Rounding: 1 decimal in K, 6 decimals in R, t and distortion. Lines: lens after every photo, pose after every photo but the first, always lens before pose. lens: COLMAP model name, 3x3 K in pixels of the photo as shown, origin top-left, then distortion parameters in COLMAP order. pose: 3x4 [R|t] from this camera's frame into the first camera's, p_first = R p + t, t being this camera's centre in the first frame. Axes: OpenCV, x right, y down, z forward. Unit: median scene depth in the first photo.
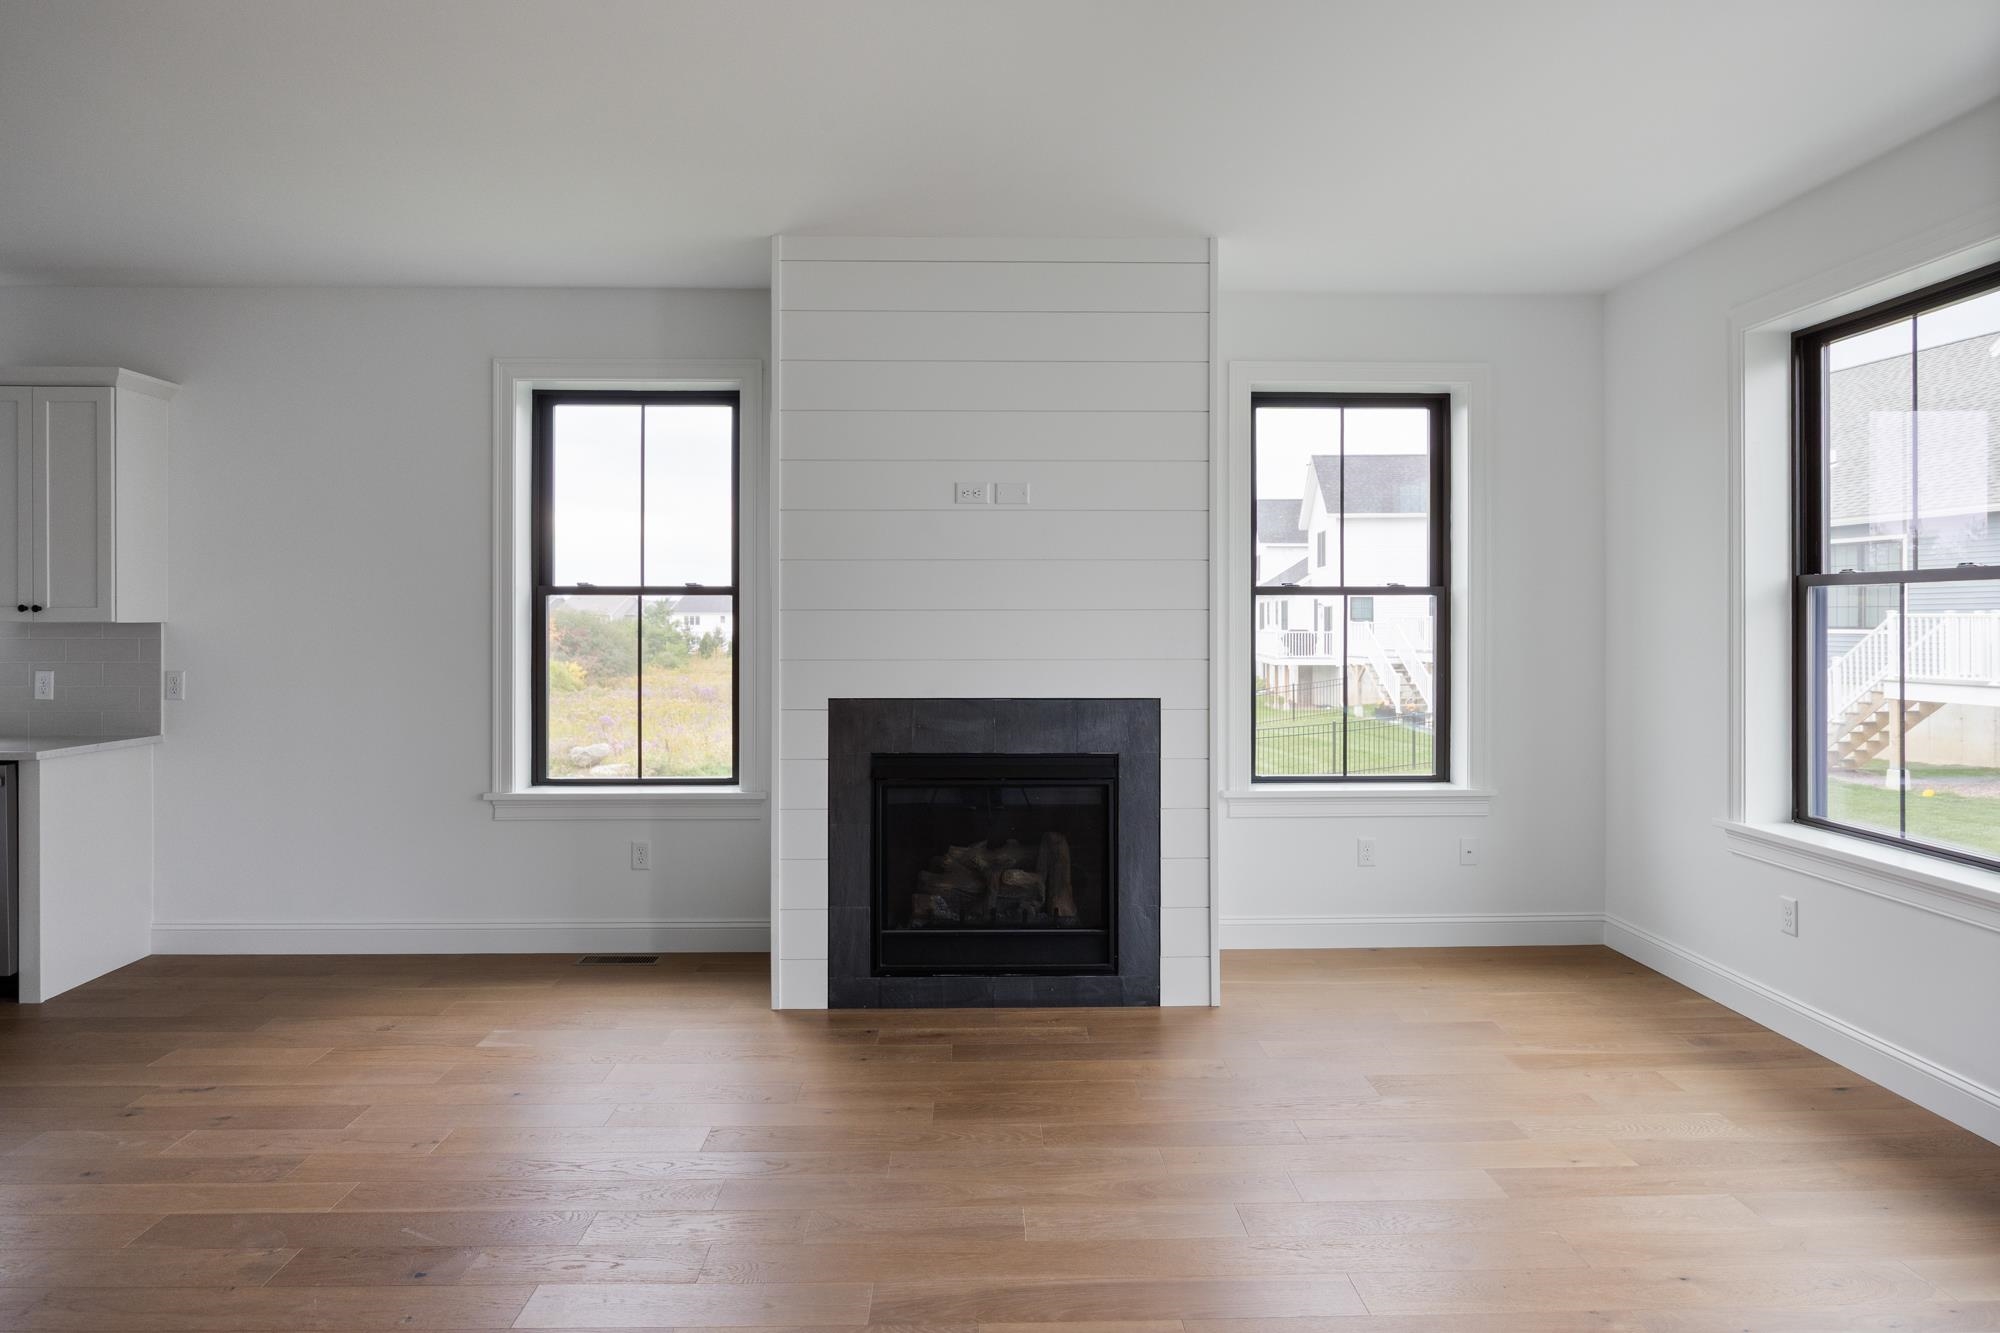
lens RADIAL K [[1165.2, 0, 998.3], [0, 1165.2, 627.7], [0, 0, 1]] dist [-0.008559, -0.001063]
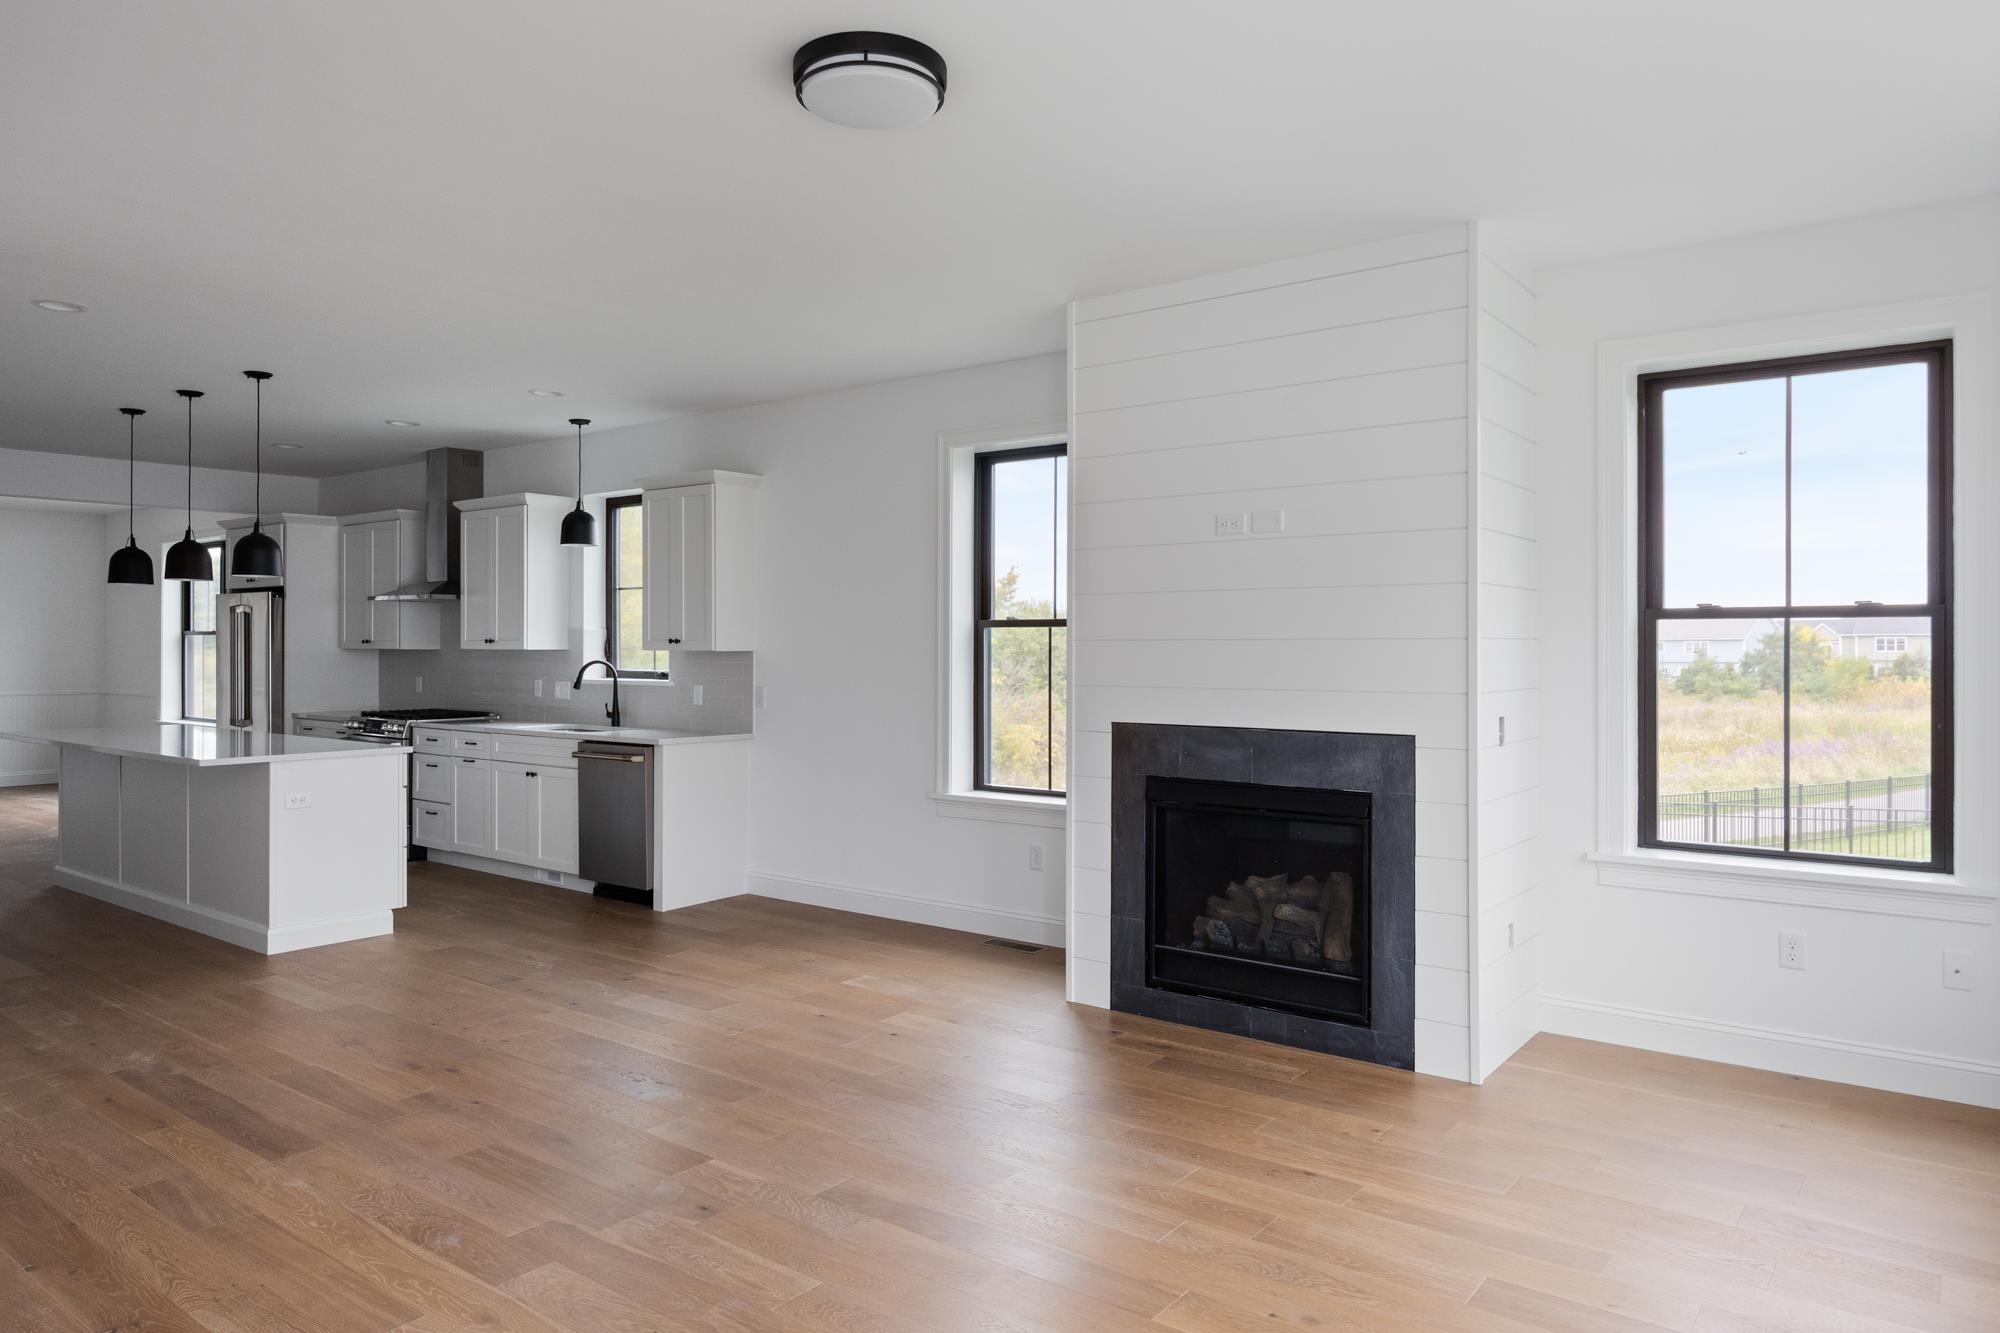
lens RADIAL K [[1296.1, 0, 1027.8], [0, 1296.1, 656.9], [0, 0, 1]] dist [-0.004724, 0.000209]
pose [[0.779479, 0.004485, -0.626412, 0.540063], [-0.004570, 0.999988, 0.001474, -0.001257], [0.626412, 0.001714, 0.779490, 0.014106]]
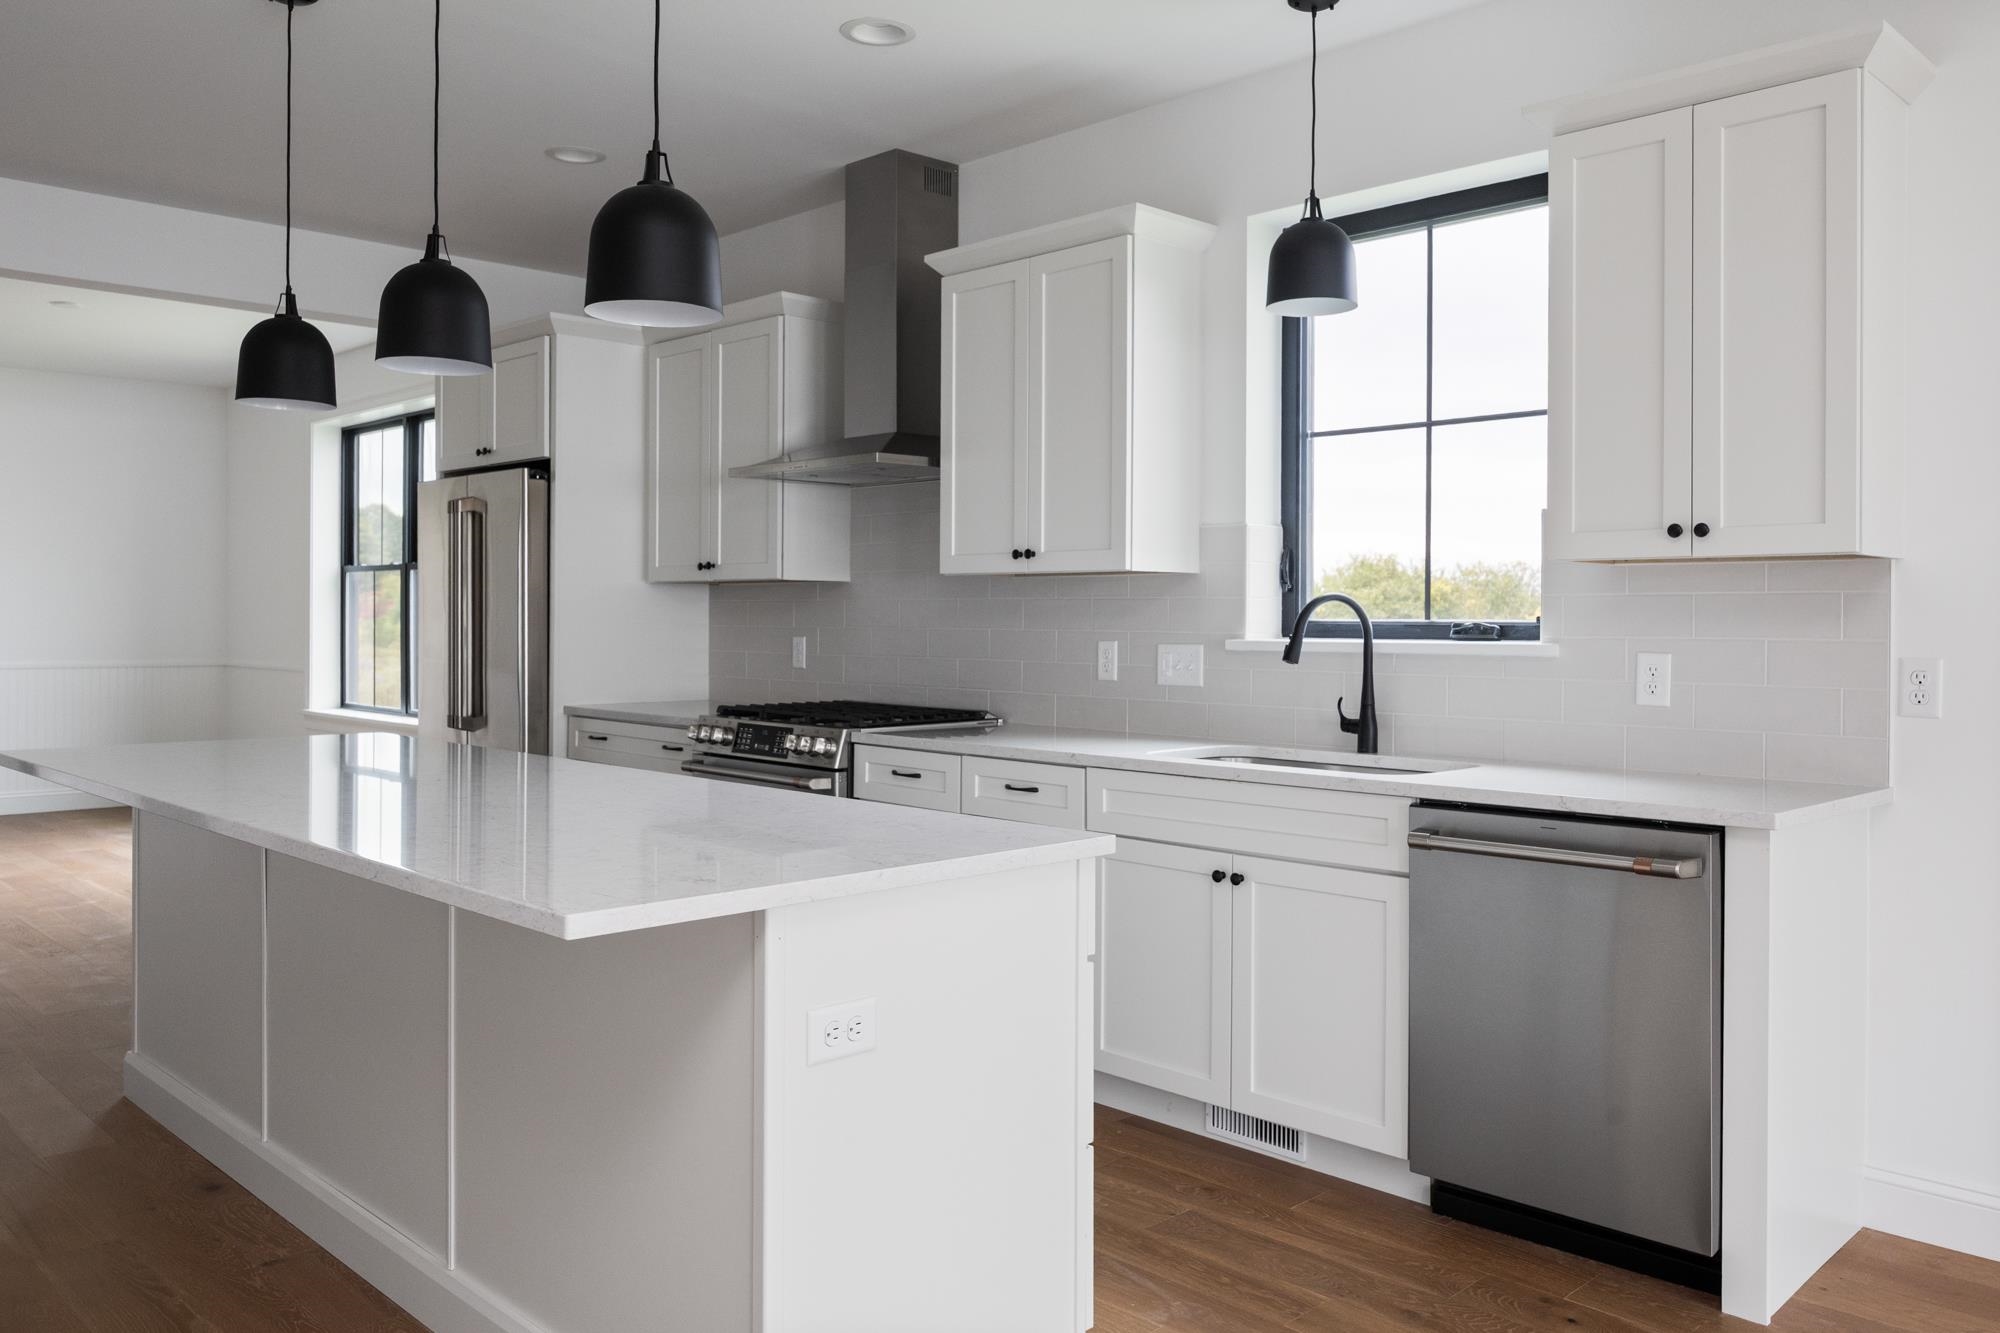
lens RADIAL K [[1481.8, 0, 1006.4], [0, 1481.8, 623.8], [0, 0, 1]] dist [-0.004699, -0.003612]
pose [[0.689042, 0.003675, -0.724712, -0.585142], [-0.009661, 0.999945, -0.004115, 0.032520], [0.724657, 0.009837, 0.689040, 0.329082]]
